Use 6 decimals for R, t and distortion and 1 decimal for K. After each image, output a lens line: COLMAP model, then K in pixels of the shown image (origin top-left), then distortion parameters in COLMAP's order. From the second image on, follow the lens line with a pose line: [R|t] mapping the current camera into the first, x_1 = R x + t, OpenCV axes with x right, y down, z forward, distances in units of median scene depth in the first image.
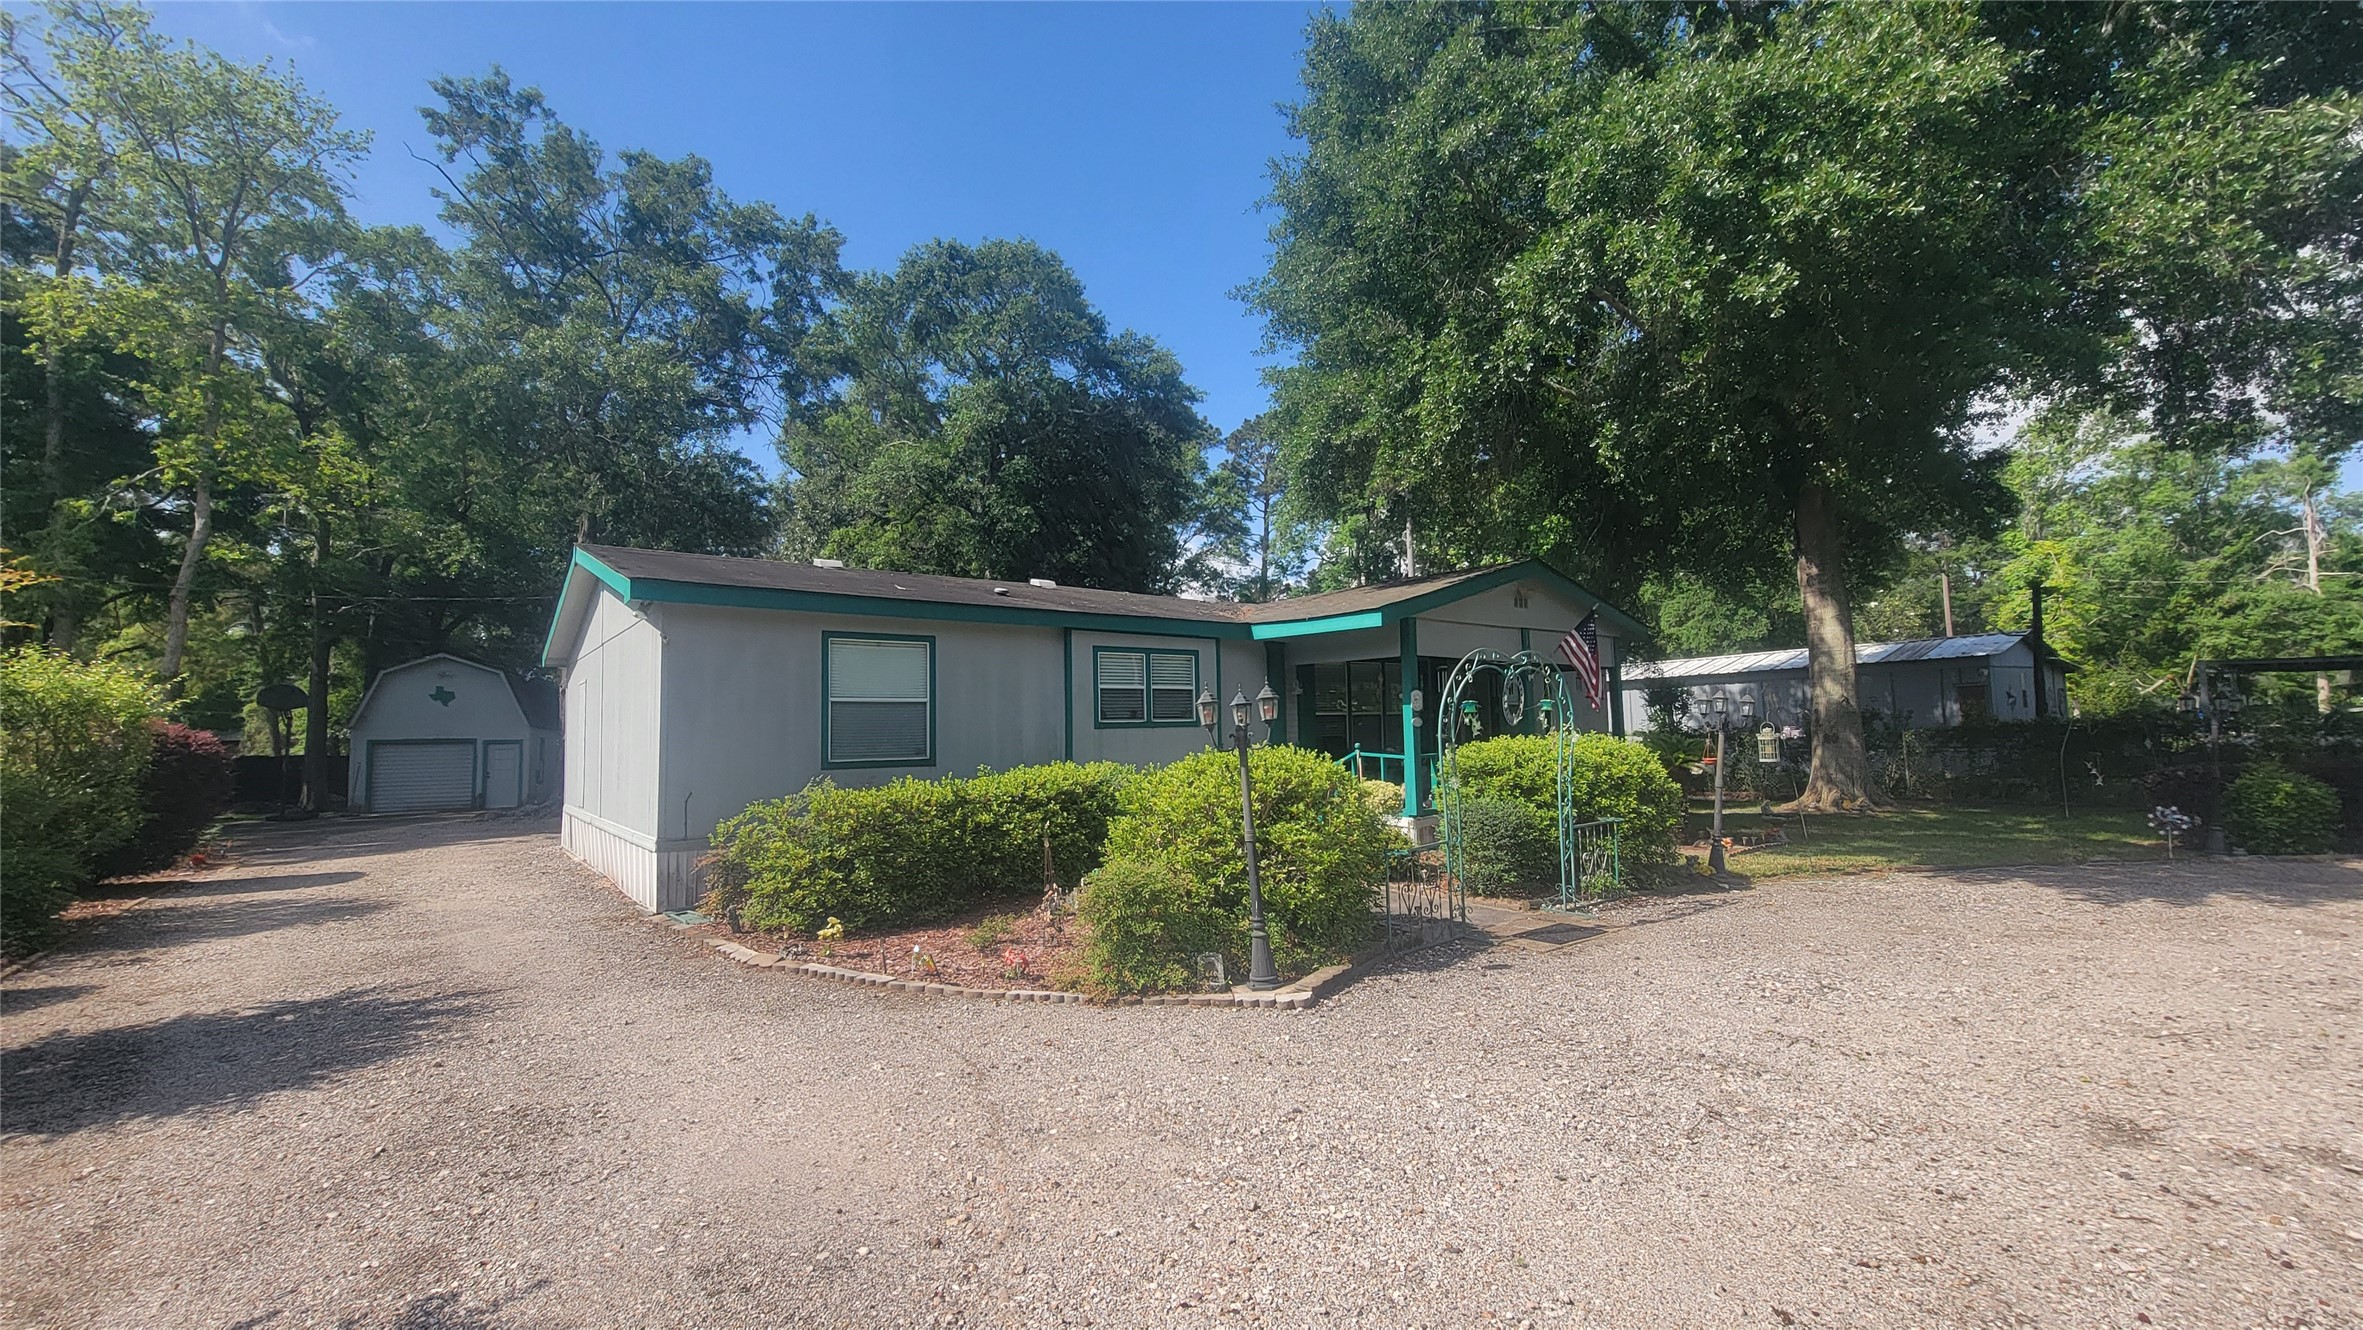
lens RADIAL K [[972.5, 0, 1165.1], [0, 972.5, 668.0], [0, 0, 1]] dist [-0.010643, 0.000118]
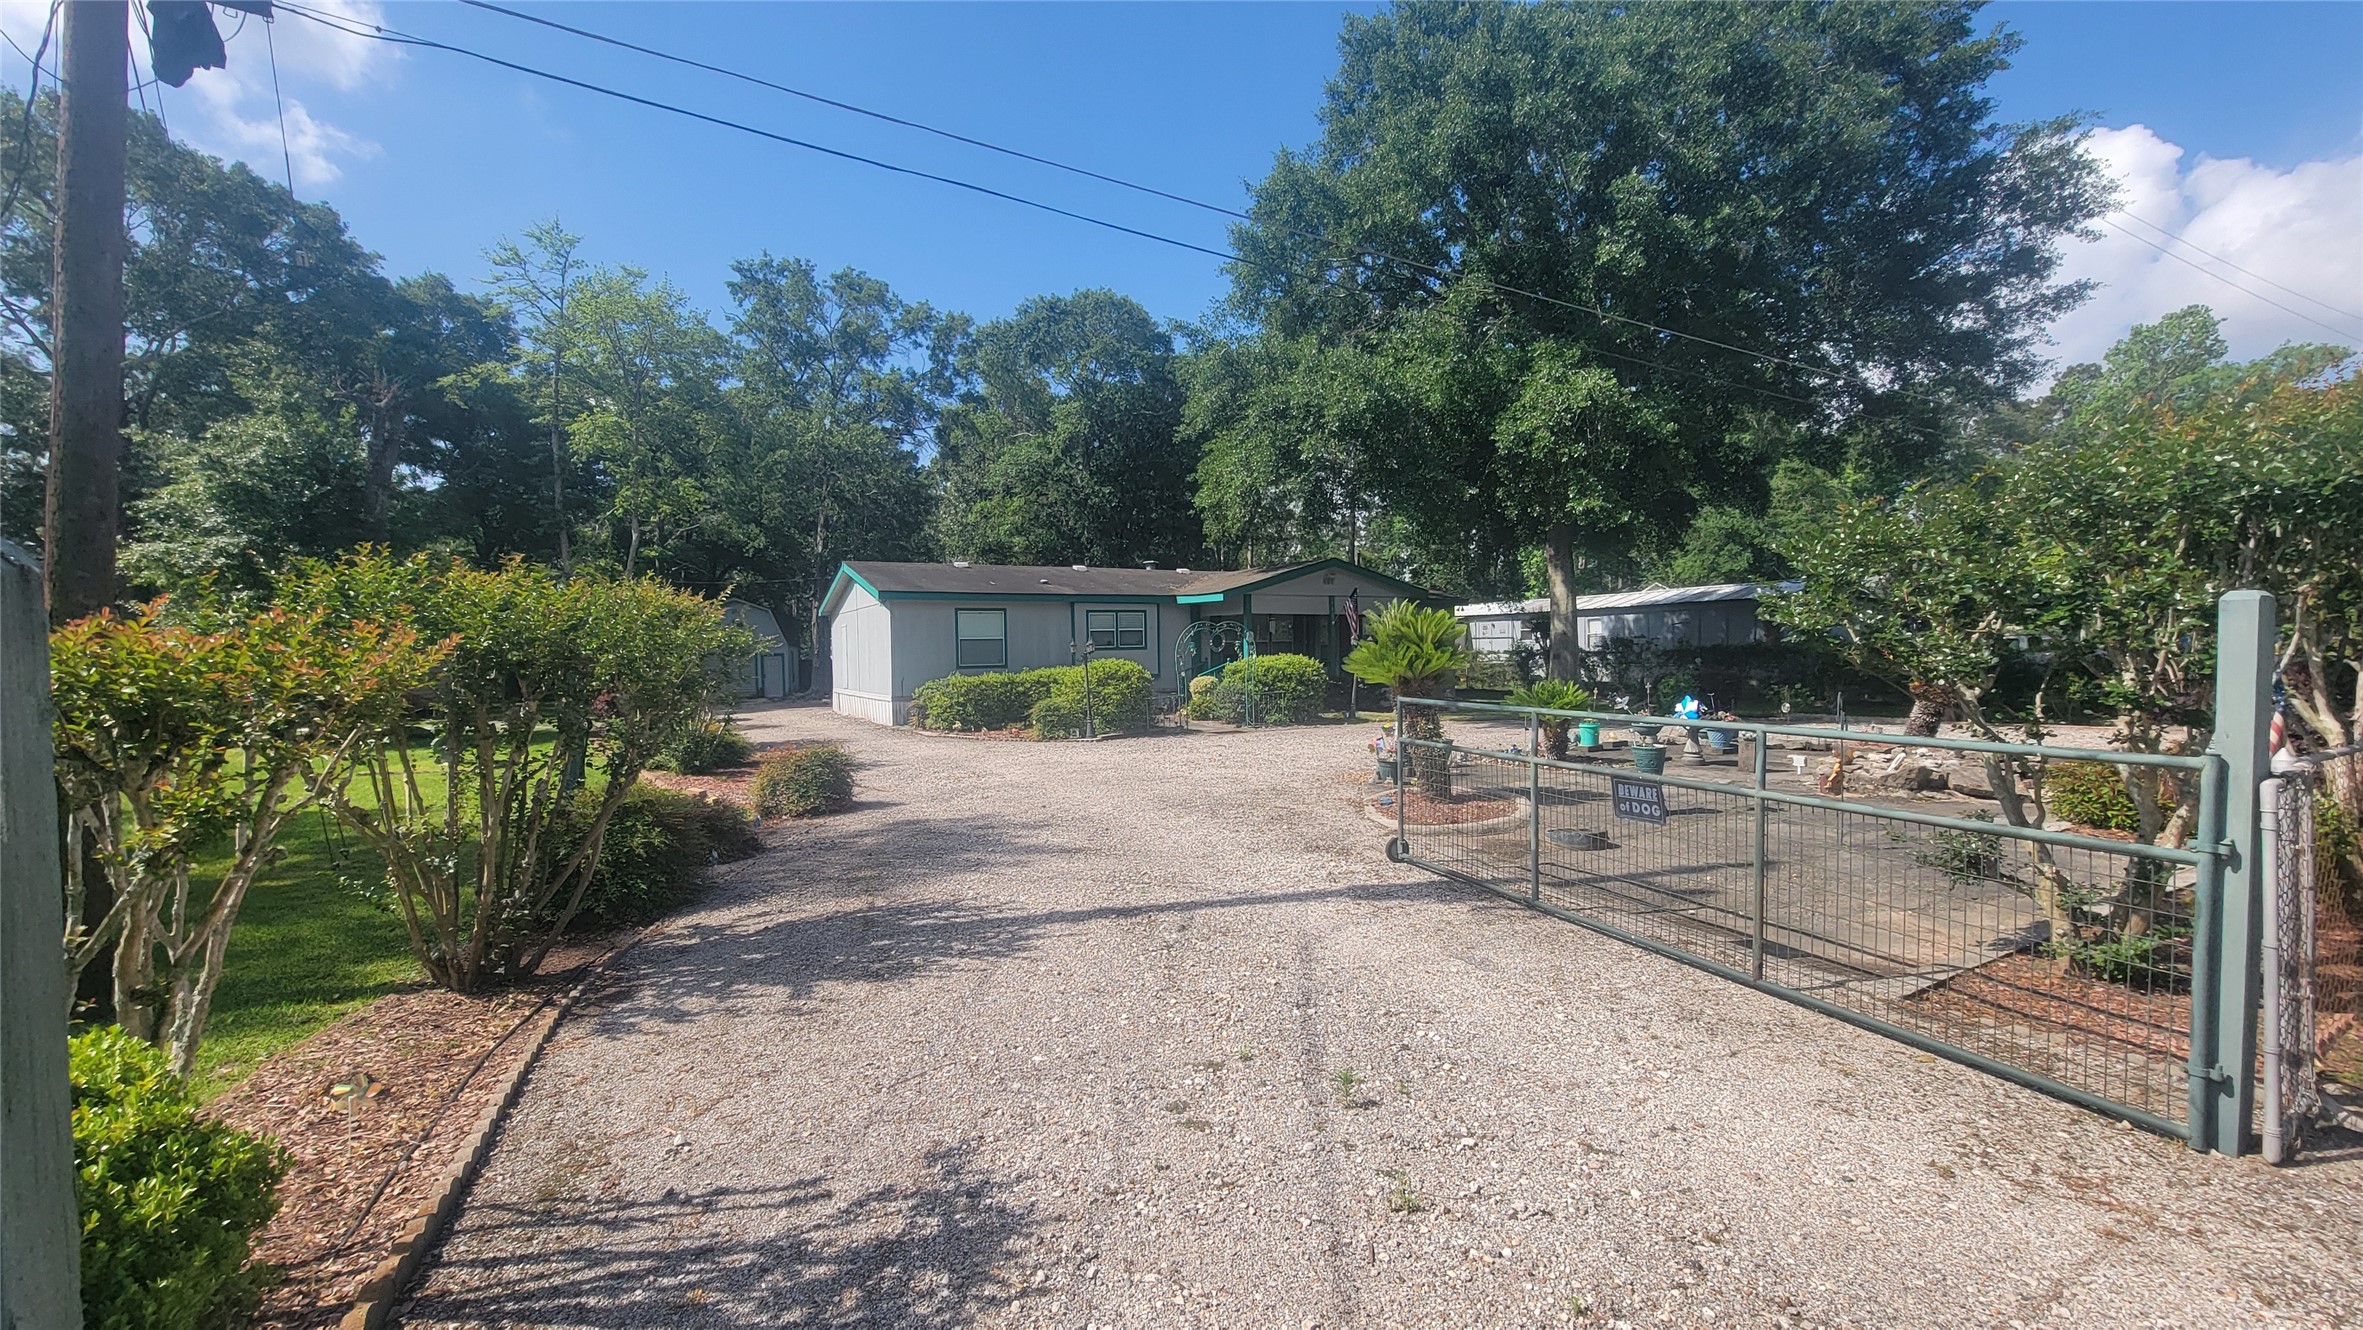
lens RADIAL K [[972.5, 0, 1165.1], [0, 972.5, 668.0], [0, 0, 1]] dist [-0.010643, 0.000118]
pose [[0.987774, 0.003496, -0.155855, 0.084058], [0.009989, 0.996275, 0.085655, -0.015499], [0.155574, -0.086164, 0.984059, -0.202441]]
